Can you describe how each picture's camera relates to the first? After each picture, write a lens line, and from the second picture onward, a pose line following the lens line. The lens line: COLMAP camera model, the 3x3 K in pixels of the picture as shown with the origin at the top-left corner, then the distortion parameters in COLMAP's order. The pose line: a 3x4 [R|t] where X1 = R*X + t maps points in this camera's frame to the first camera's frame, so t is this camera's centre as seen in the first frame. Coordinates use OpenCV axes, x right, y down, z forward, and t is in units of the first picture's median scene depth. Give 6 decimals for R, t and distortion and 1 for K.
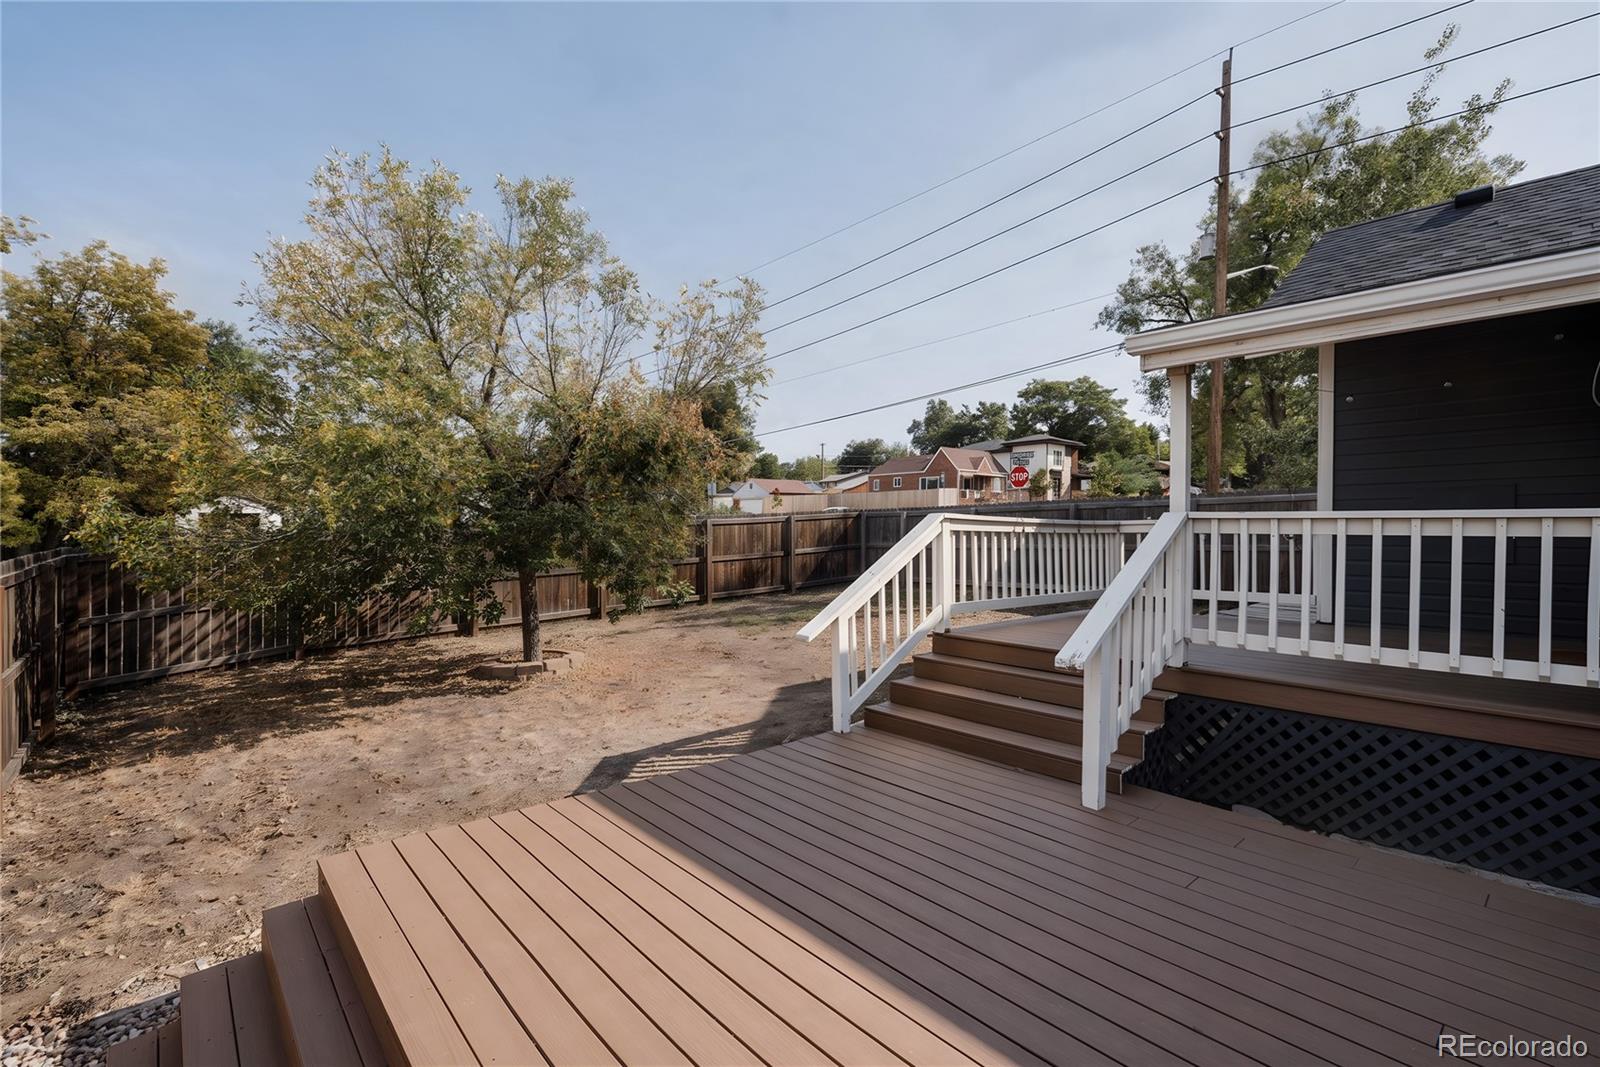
lens RADIAL K [[721.7, 0, 803.6], [0, 721.7, 533.5], [0, 0, 1]] dist [-0.011610, -0.000305]
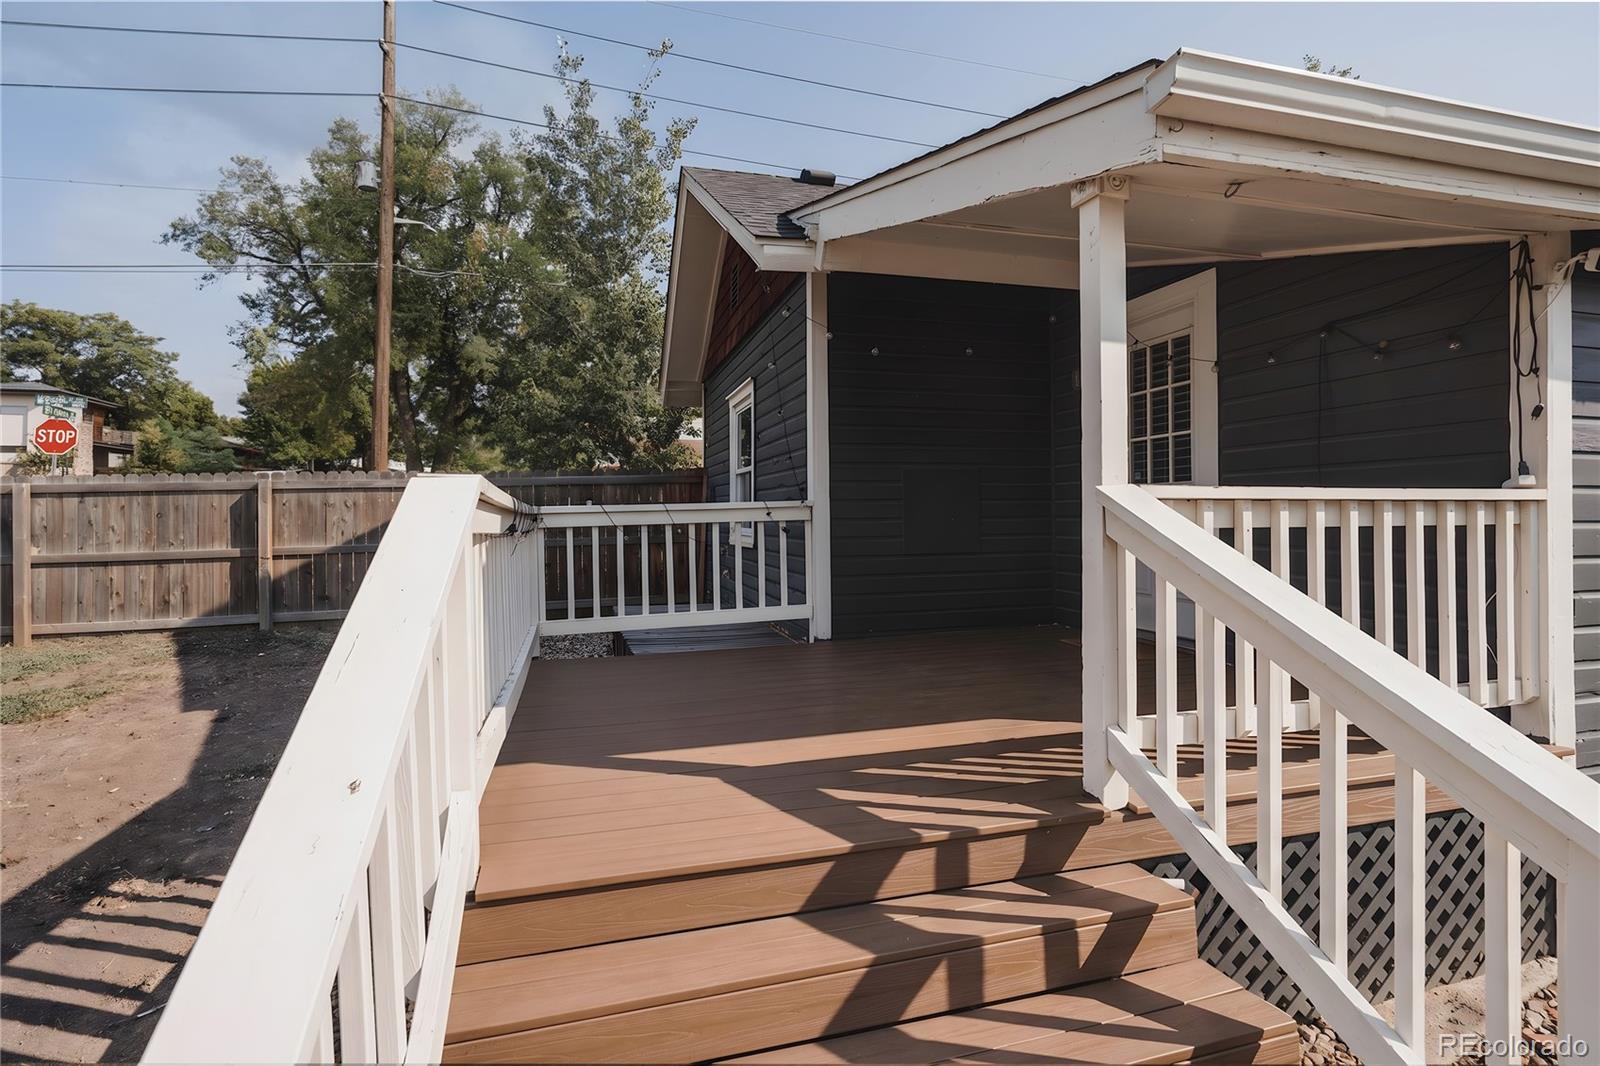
lens RADIAL K [[751.4, 0, 792.1], [0, 751.4, 519.5], [0, 0, 1]] dist [-0.001200, -0.000163]
pose [[0.432916, -0.010829, 0.901369, -0.004415], [0.014467, 0.999883, 0.005064, -0.001549], [-0.901318, 0.010848, 0.433021, 0.109593]]
